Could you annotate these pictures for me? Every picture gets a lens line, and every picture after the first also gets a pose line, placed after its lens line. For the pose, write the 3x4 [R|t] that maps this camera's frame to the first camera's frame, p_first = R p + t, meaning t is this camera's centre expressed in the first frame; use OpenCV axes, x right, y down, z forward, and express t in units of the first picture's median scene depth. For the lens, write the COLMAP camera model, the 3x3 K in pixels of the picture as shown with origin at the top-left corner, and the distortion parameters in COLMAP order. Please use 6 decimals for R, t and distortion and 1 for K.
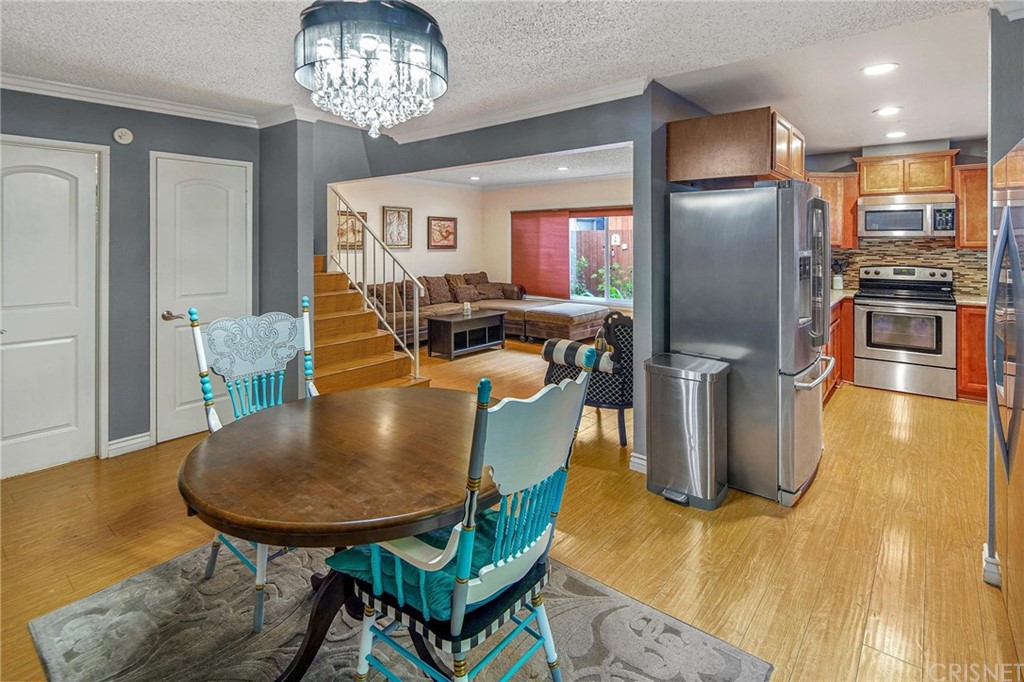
lens RADIAL K [[505.6, 0, 507.9], [0, 505.6, 243.6], [0, 0, 1]] dist [0.004767, -0.004476]
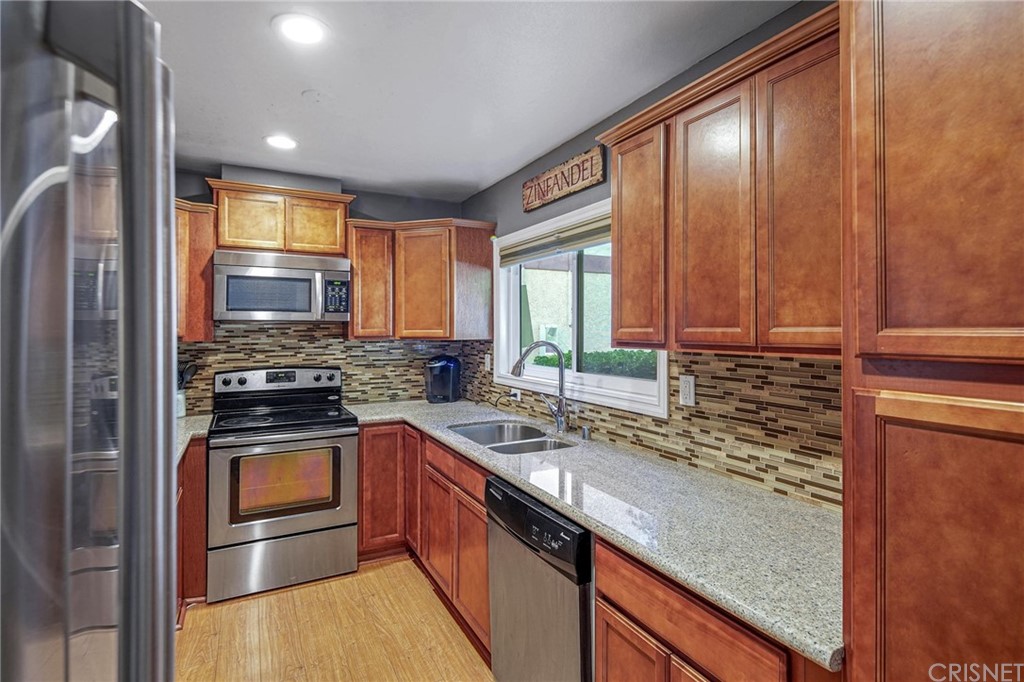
lens RADIAL K [[505.6, 0, 501.7], [0, 505.6, 321.2], [0, 0, 1]] dist [0.004767, -0.004476]
pose [[0.394047, 0.013228, 0.918995, 0.302390], [0.003666, 0.999866, -0.015964, -0.002730], [-0.919083, 0.009660, 0.393945, 0.486760]]
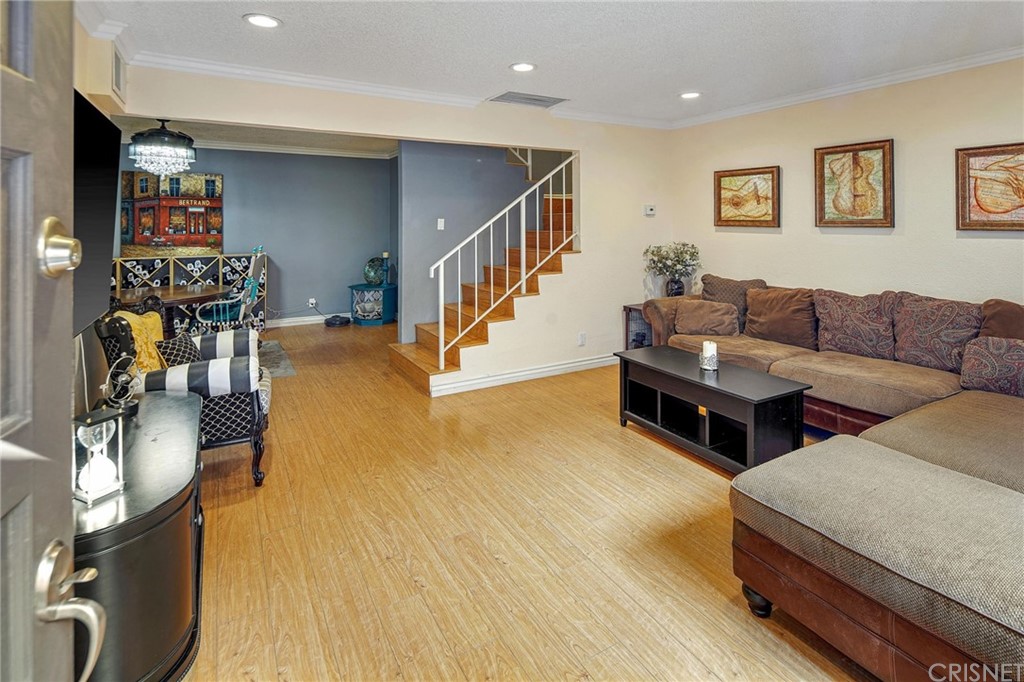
lens RADIAL K [[505.6, 0, 497.9], [0, 505.6, 218.2], [0, 0, 1]] dist [0.004767, -0.004476]
pose [[-0.366793, -0.004684, -0.930291, 0.532865], [0.003050, 0.999976, -0.006237, 0.004180], [0.930298, -0.005125, -0.366770, 1.237030]]
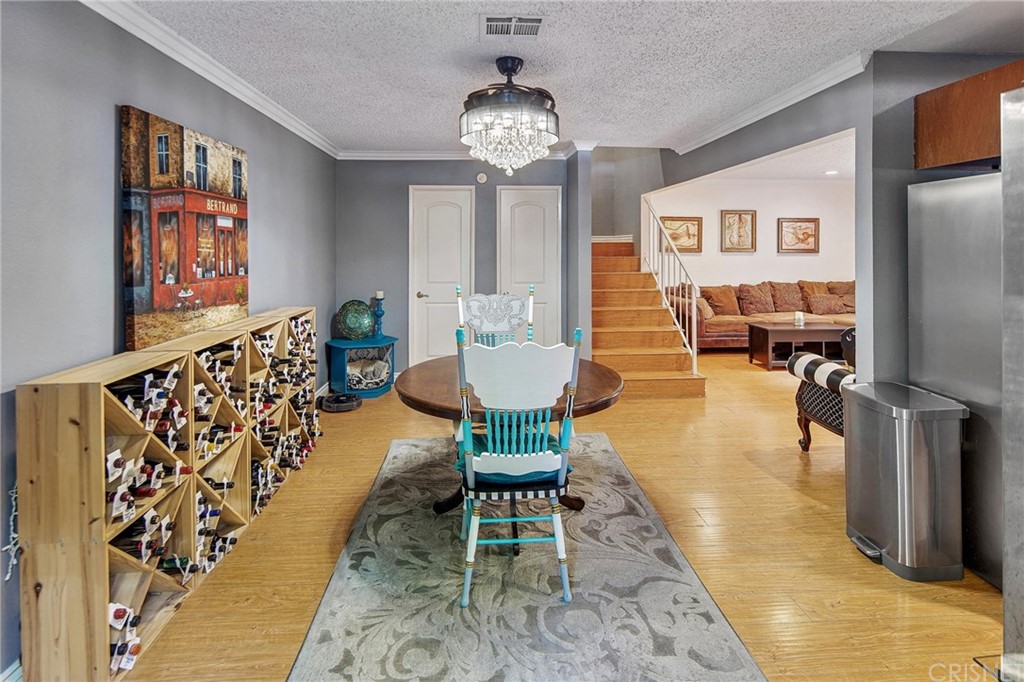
lens RADIAL K [[505.6, 0, 505.8], [0, 505.6, 244.5], [0, 0, 1]] dist [0.004767, -0.004476]
pose [[0.680835, -0.001375, -0.732435, 0.282340], [-0.001652, 0.999993, -0.003413, -0.000938], [0.732435, 0.003534, 0.680828, -0.007390]]
